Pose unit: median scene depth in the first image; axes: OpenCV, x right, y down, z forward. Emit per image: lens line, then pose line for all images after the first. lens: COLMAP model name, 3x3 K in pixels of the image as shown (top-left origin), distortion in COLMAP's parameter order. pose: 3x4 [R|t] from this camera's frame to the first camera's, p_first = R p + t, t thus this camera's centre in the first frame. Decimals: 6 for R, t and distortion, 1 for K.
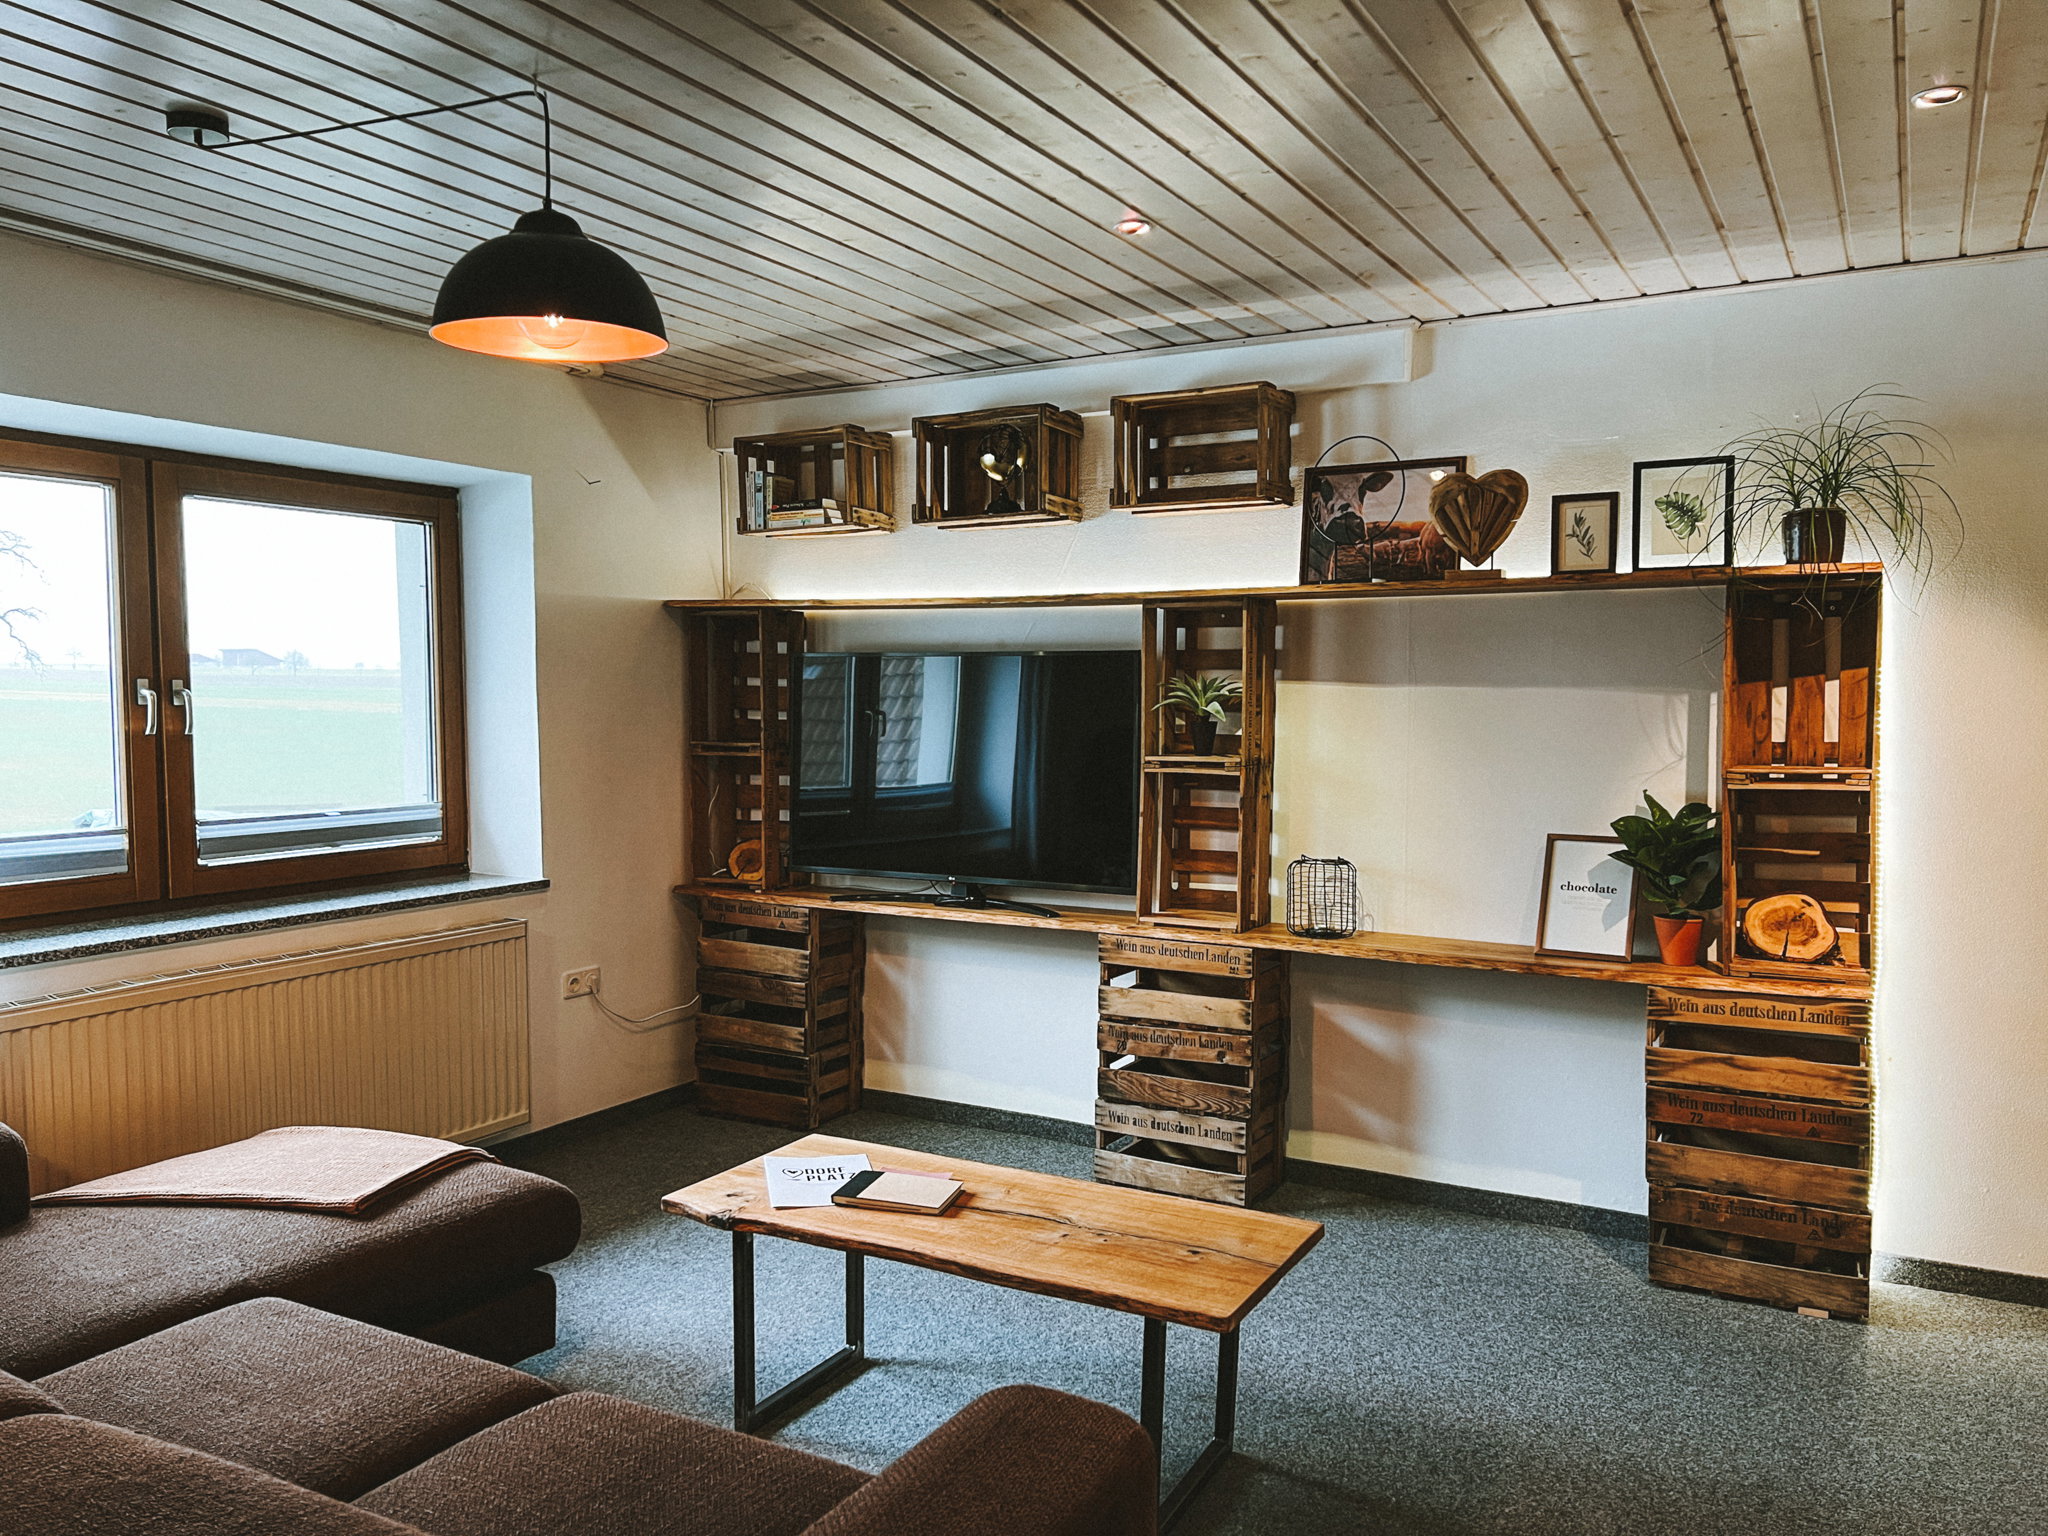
lens RADIAL K [[1557.9, 0, 1014.1], [0, 1557.9, 779.5], [0, 0, 1]] dist [0.028496, -0.049655]
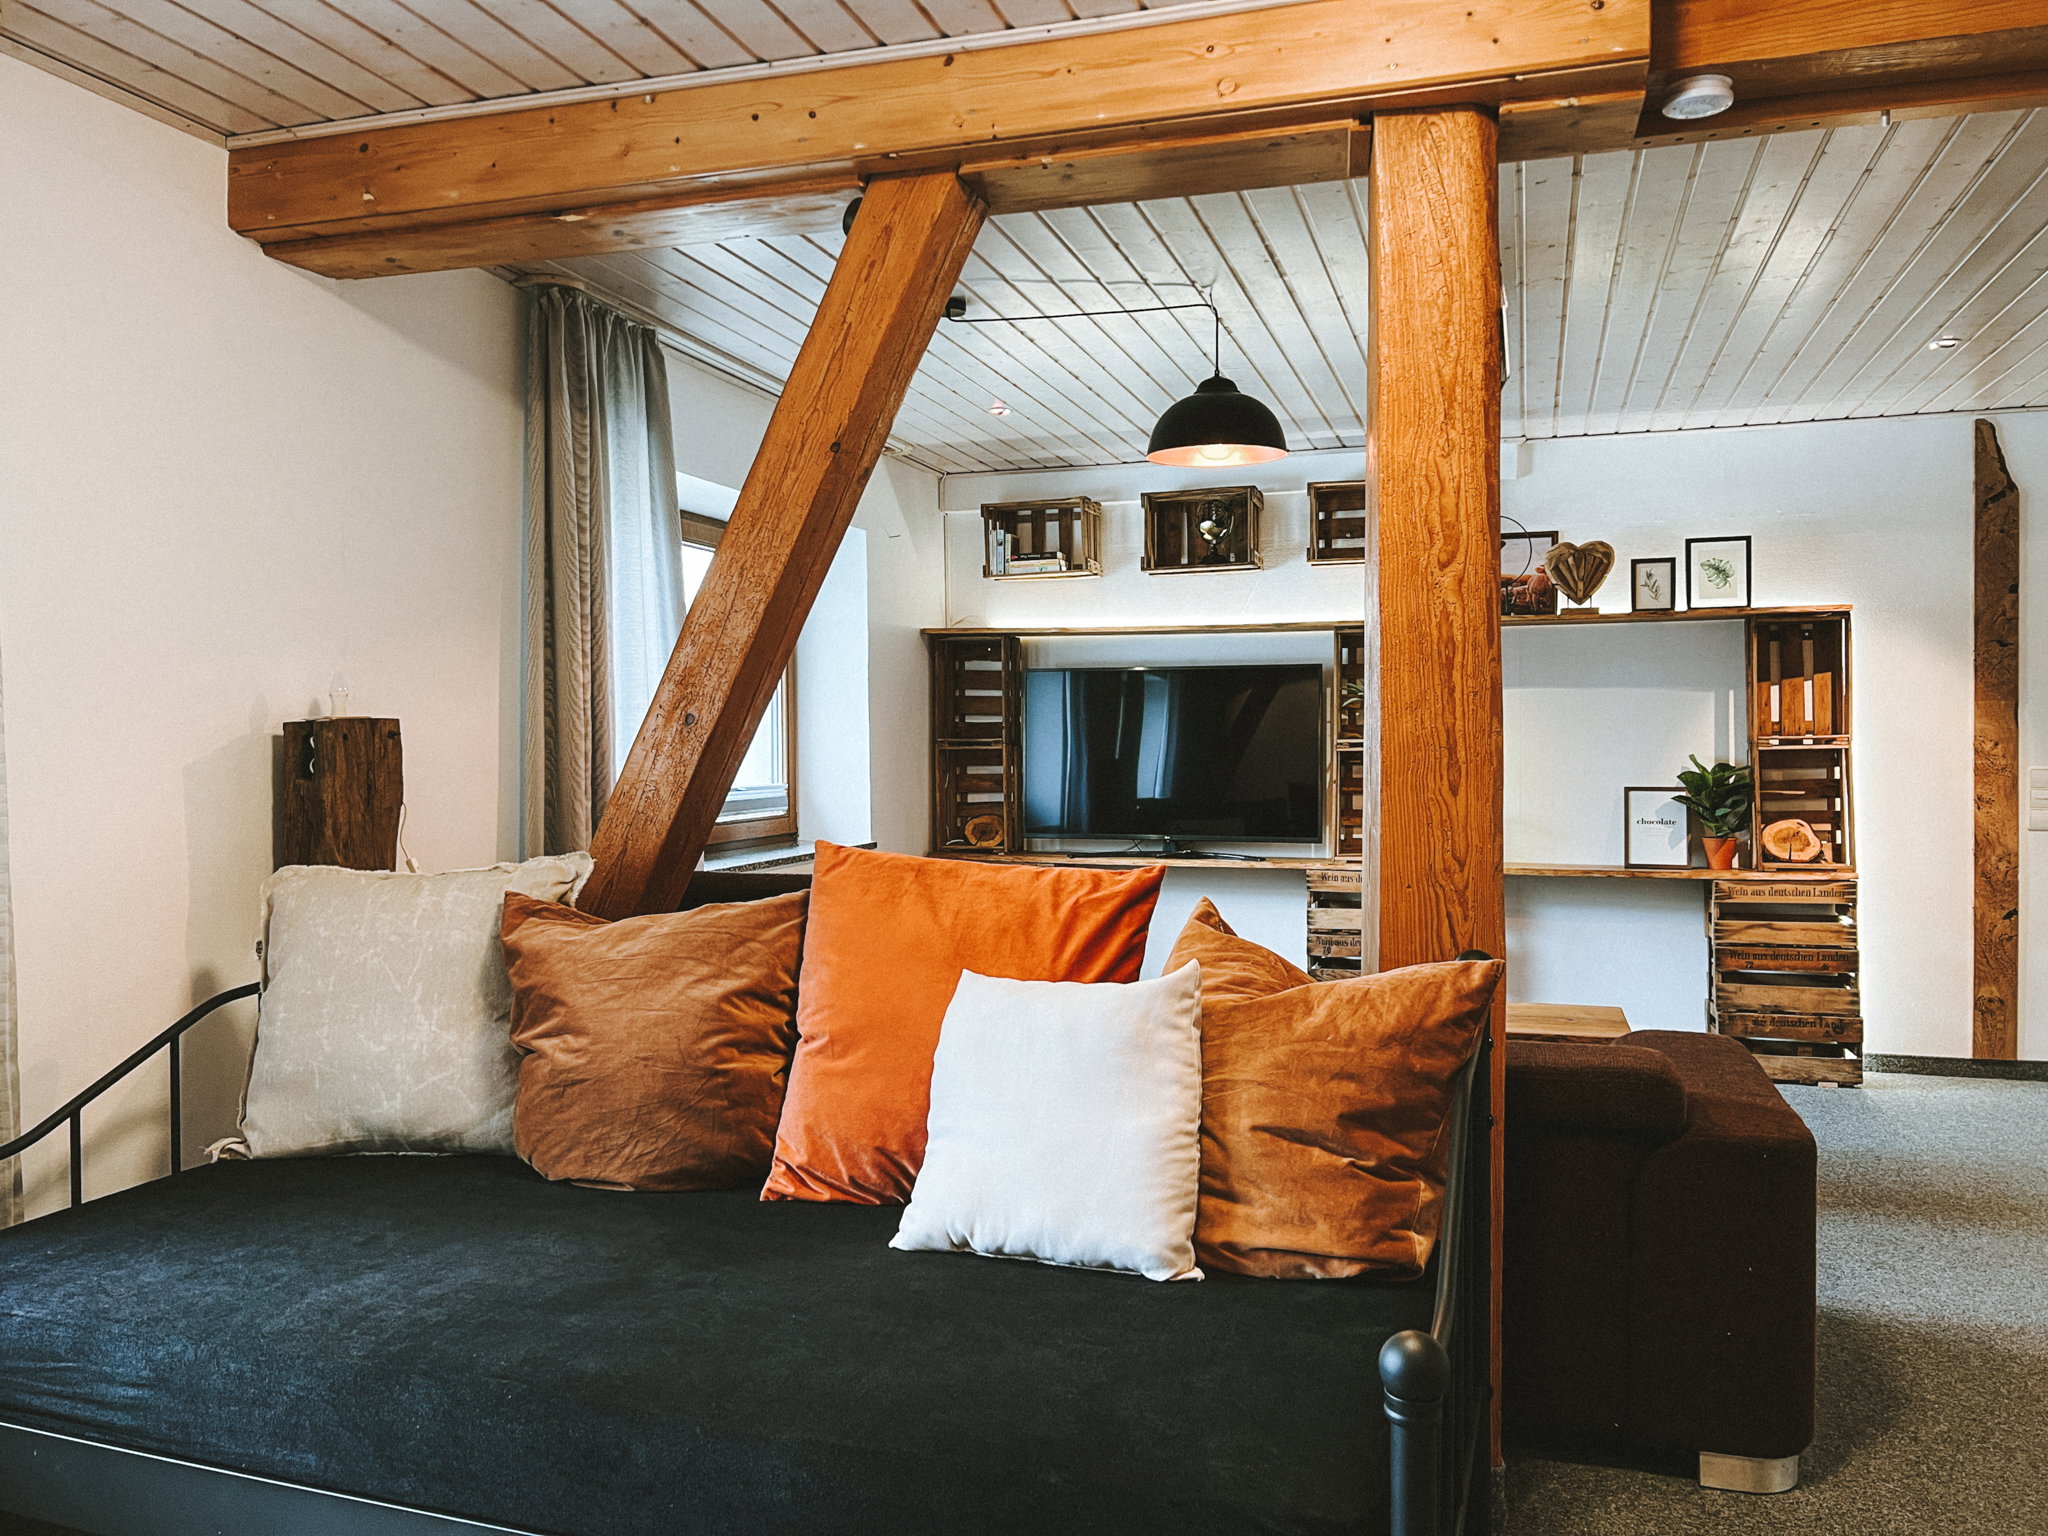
lens RADIAL K [[1557.9, 0, 1013.3], [0, 1557.9, 757.4], [0, 0, 1]] dist [0.028496, -0.049655]
pose [[0.978270, -0.009582, 0.207113, -0.549775], [0.019136, 0.998841, -0.044173, 0.063776], [-0.206449, 0.047176, 0.977319, -0.335906]]
